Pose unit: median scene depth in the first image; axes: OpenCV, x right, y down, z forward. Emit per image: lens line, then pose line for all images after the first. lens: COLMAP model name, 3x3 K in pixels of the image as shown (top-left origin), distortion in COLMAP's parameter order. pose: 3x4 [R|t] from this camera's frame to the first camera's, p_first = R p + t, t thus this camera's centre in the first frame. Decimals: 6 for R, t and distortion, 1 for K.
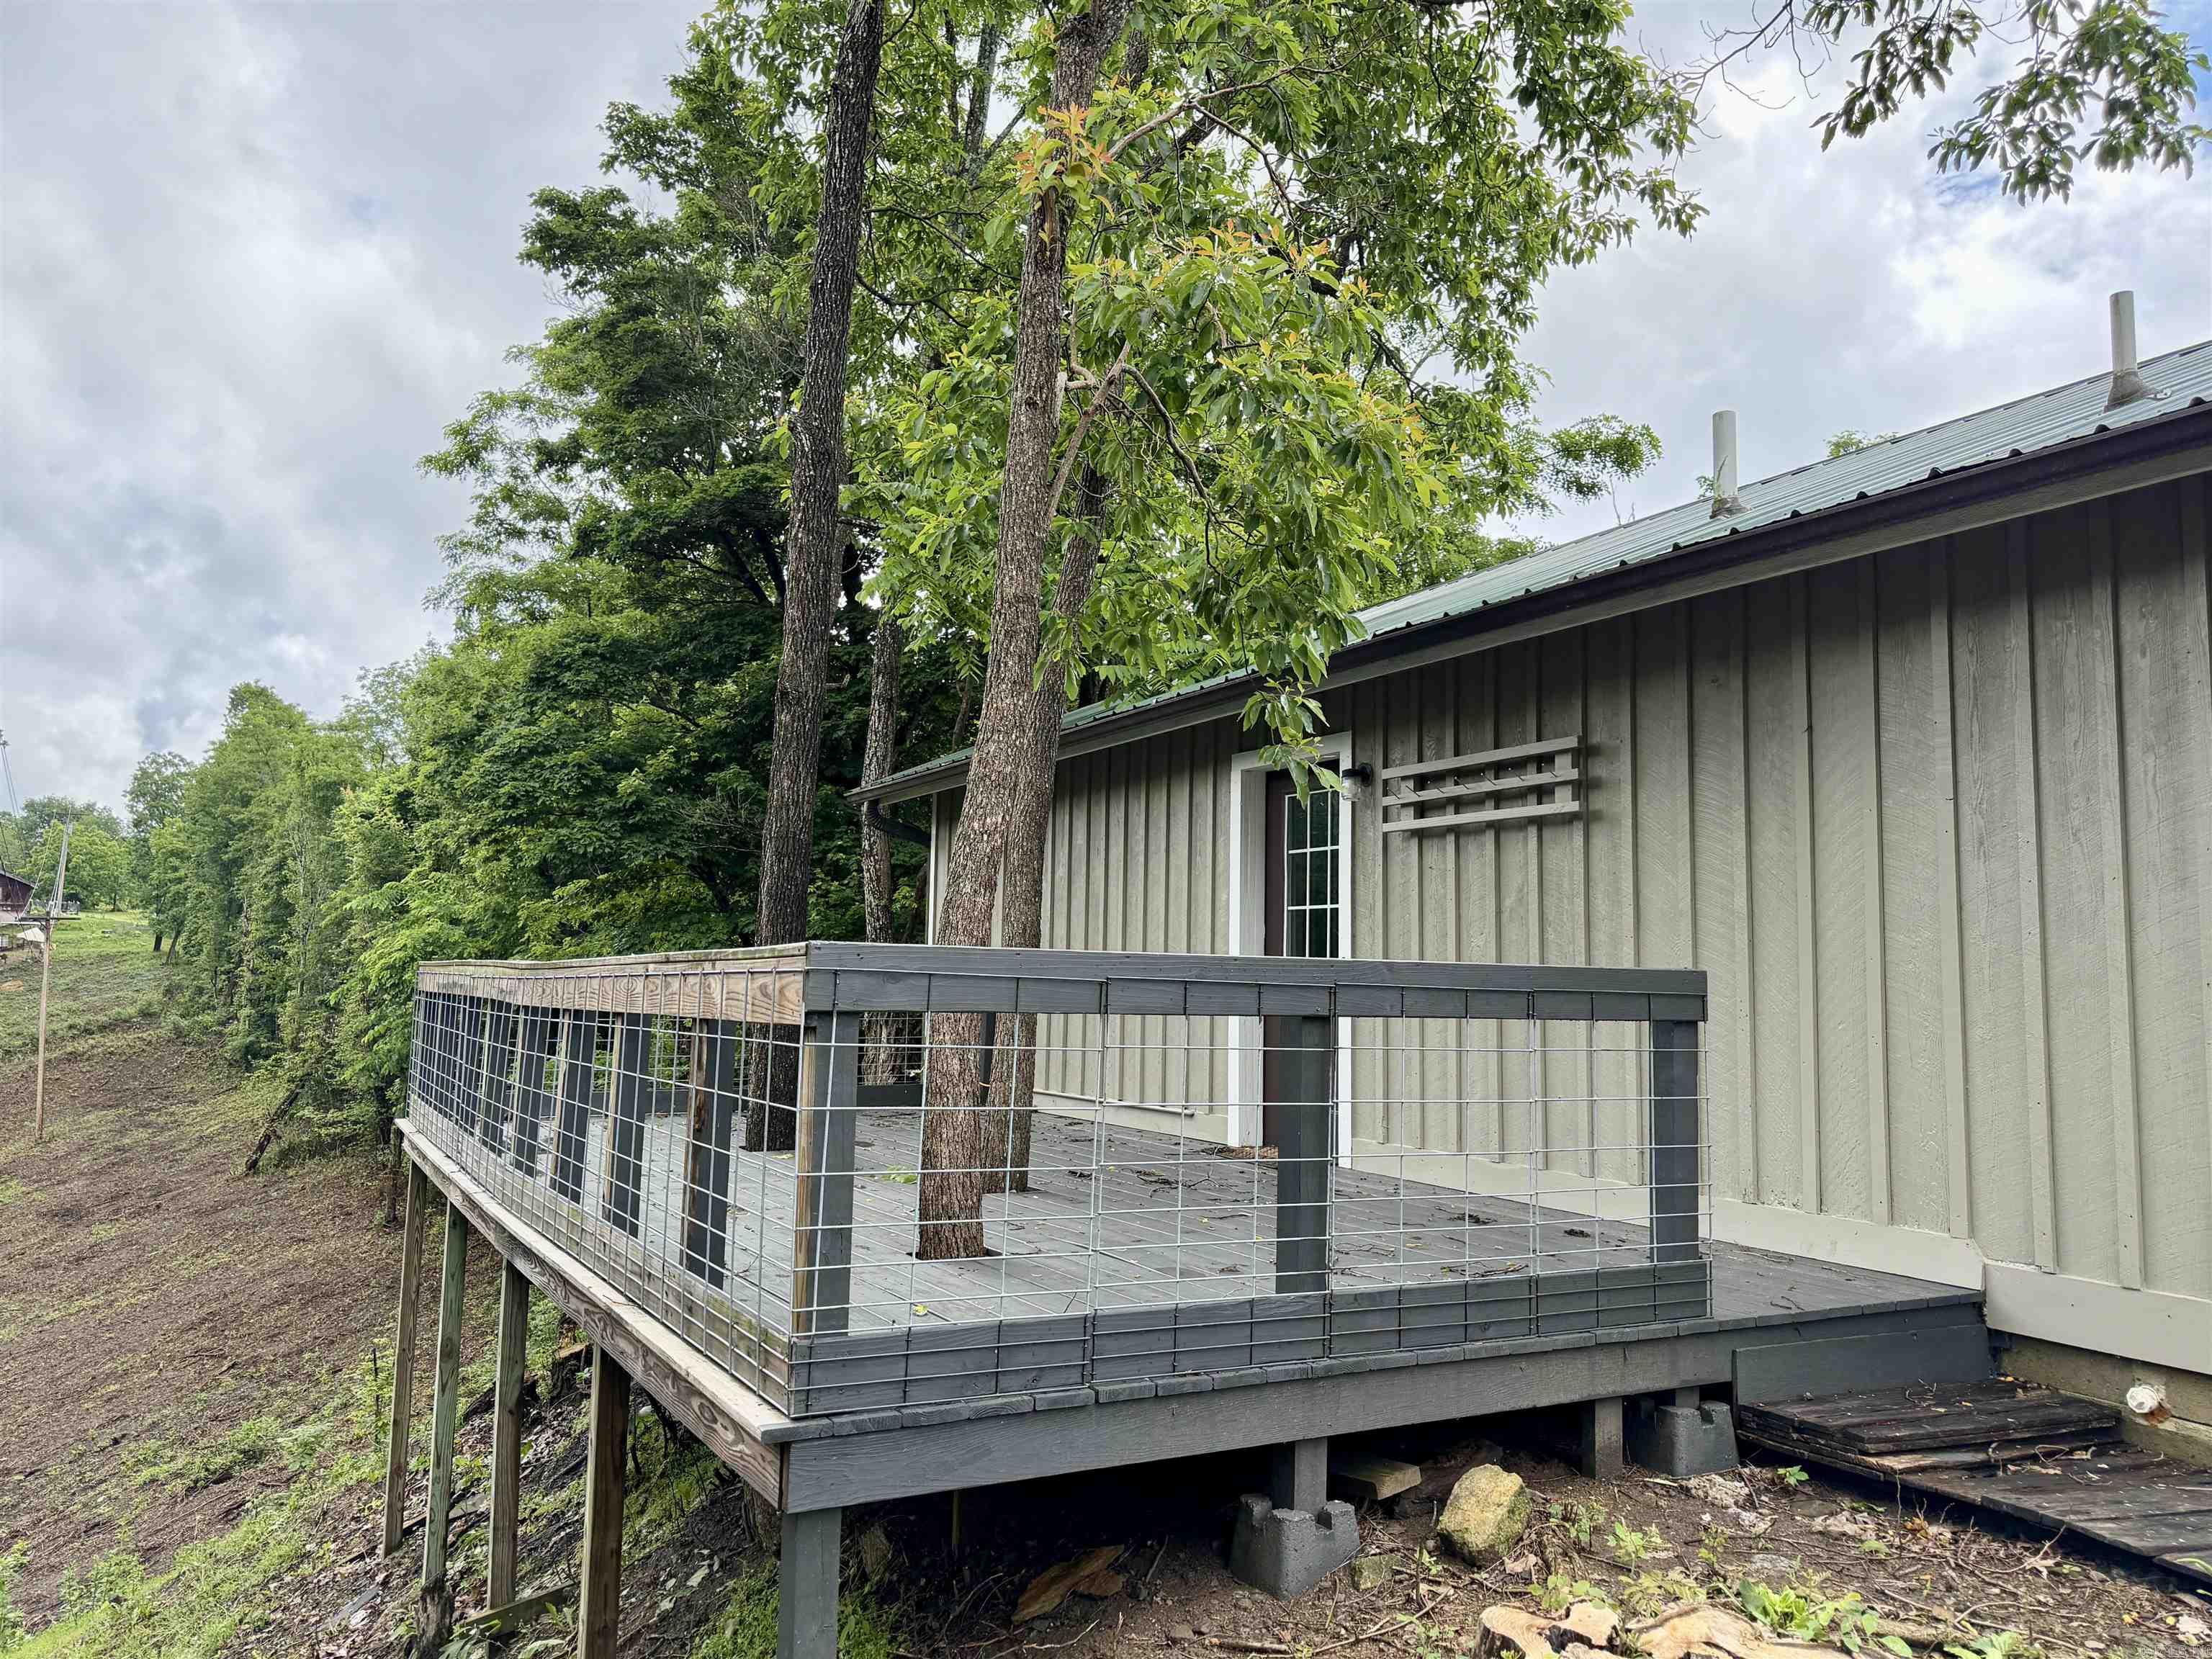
lens RADIAL K [[1641.0, 0, 1097.9], [0, 1641.0, 830.0], [0, 0, 1]] dist [-0.003072, -0.009174]
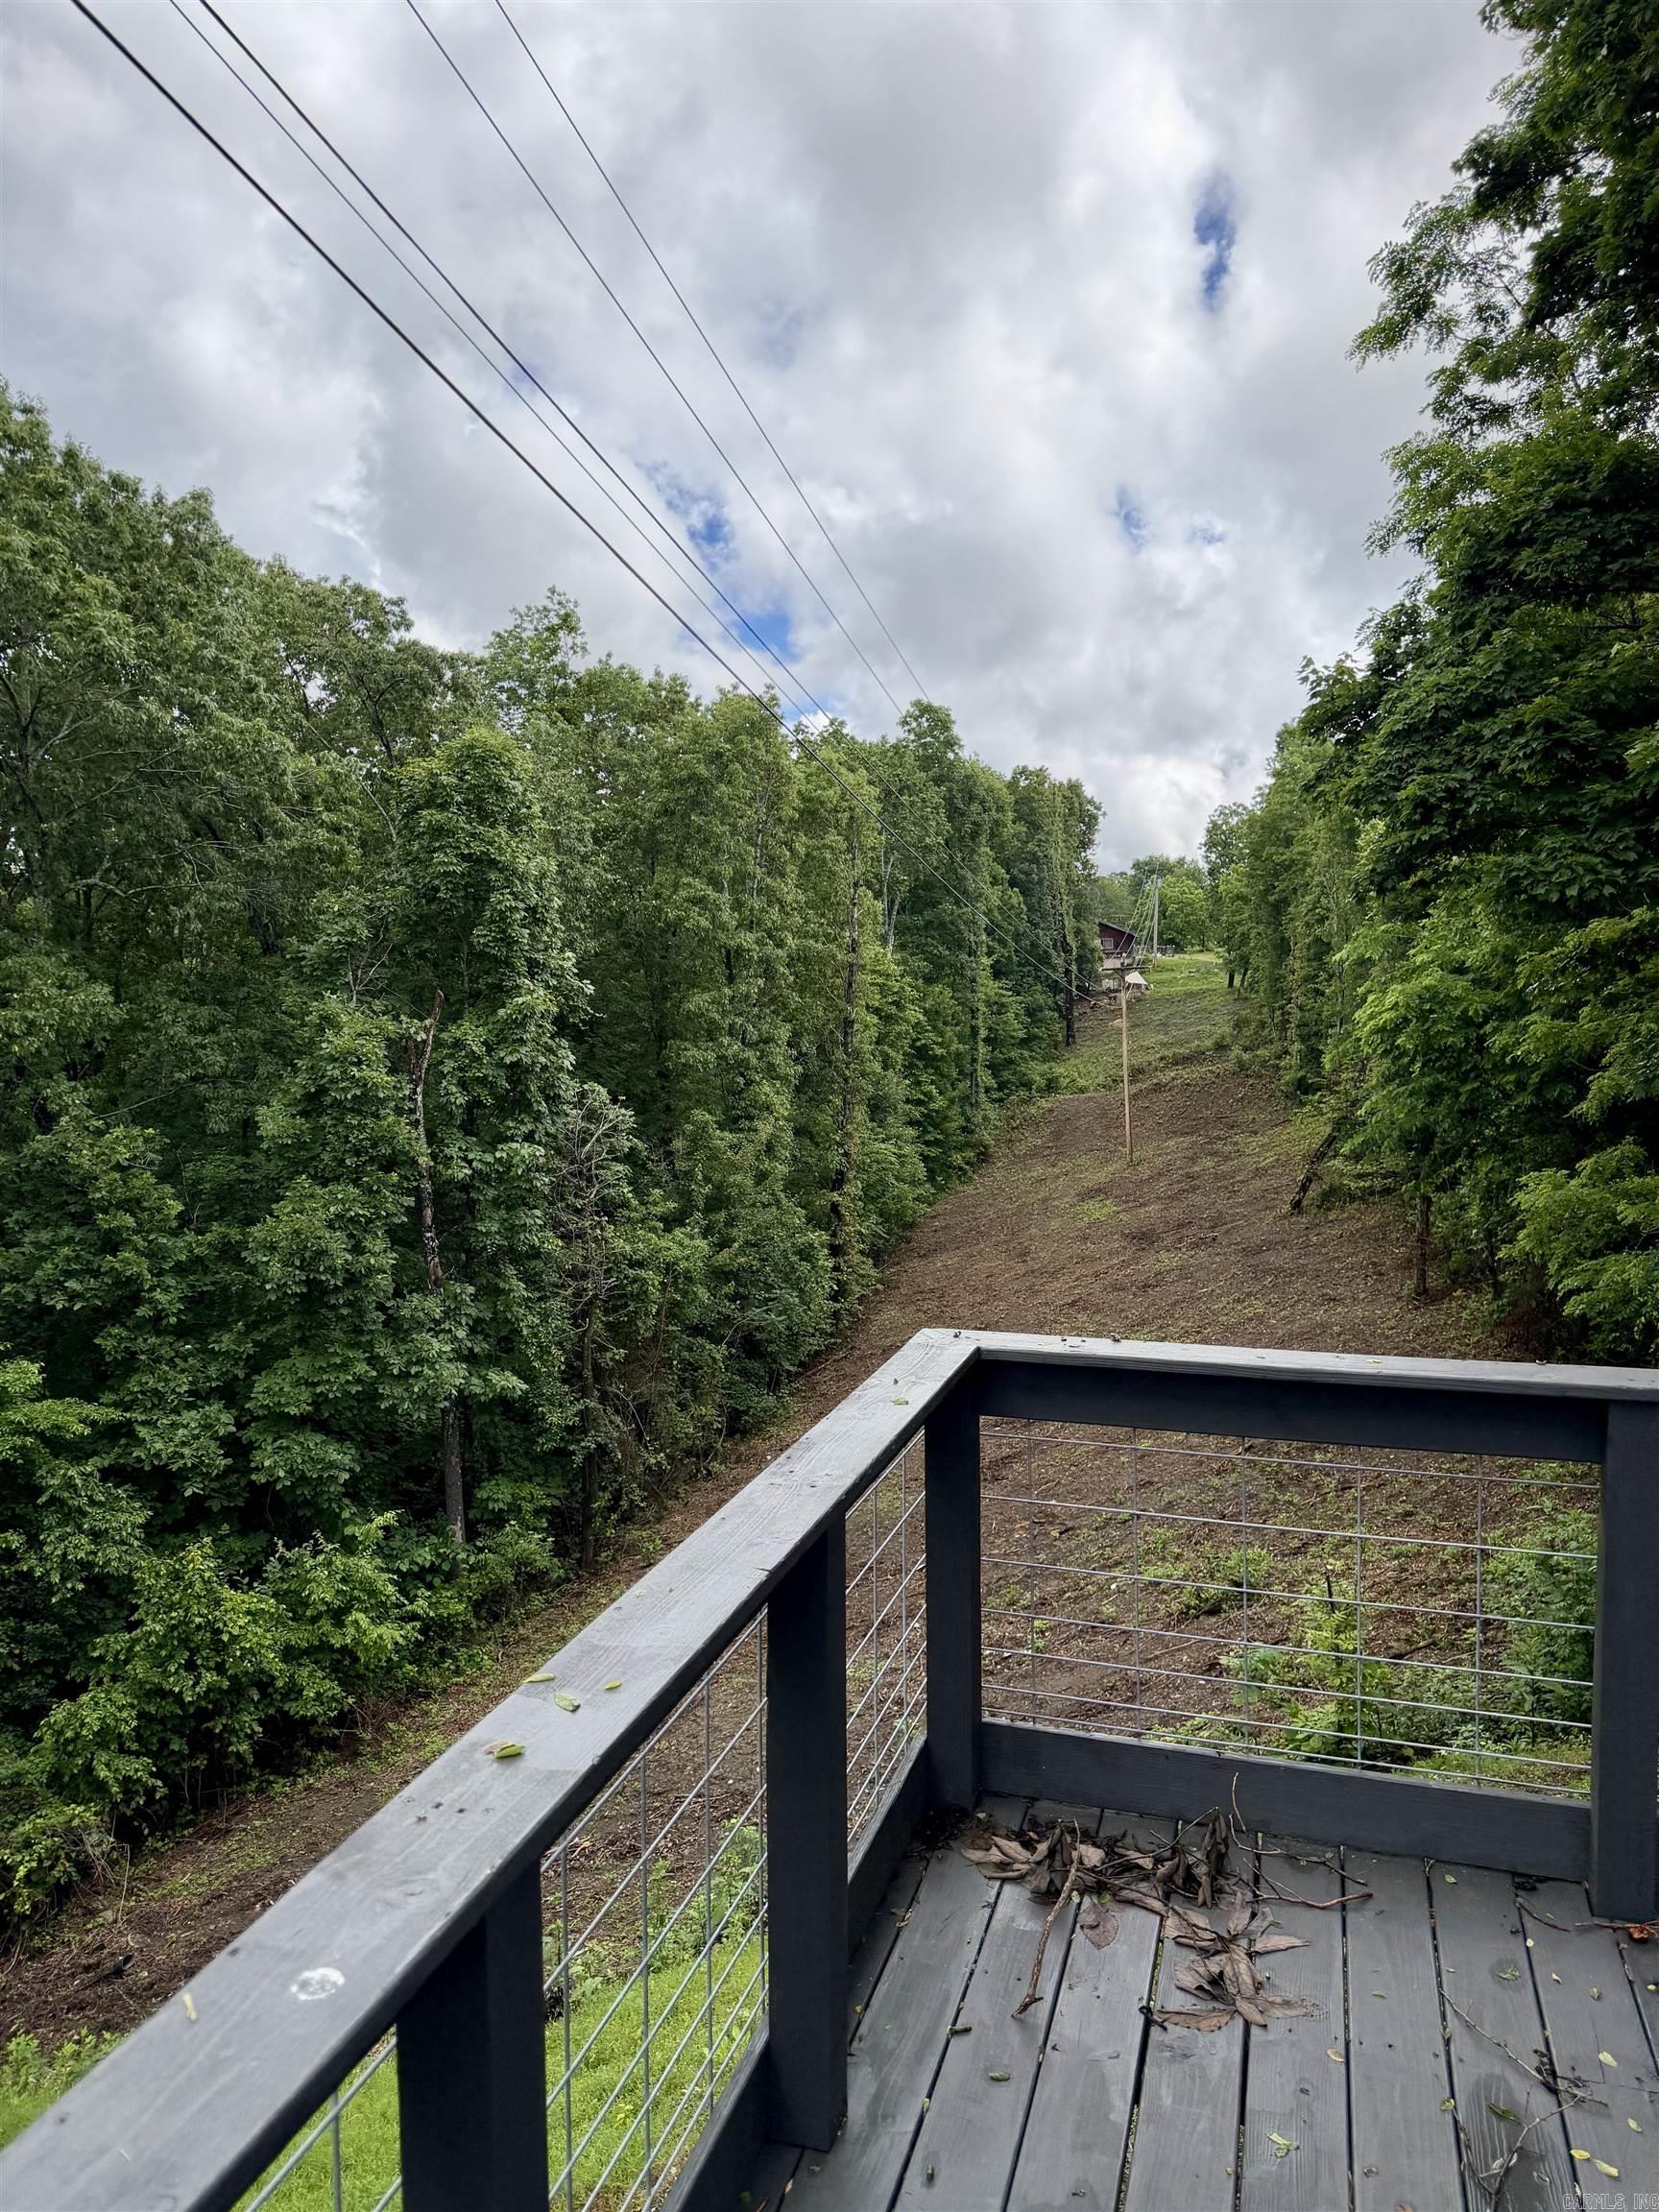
lens RADIAL K [[1553.0, 0, 813.7], [0, 1553.0, 1112.7], [0, 0, 1]] dist [0.067515, -0.089935]
pose [[0.698141, 0.021122, -0.715649, -0.028962], [0.097406, 0.987469, 0.124168, -0.000796], [0.709304, -0.156395, 0.687335, 0.112991]]
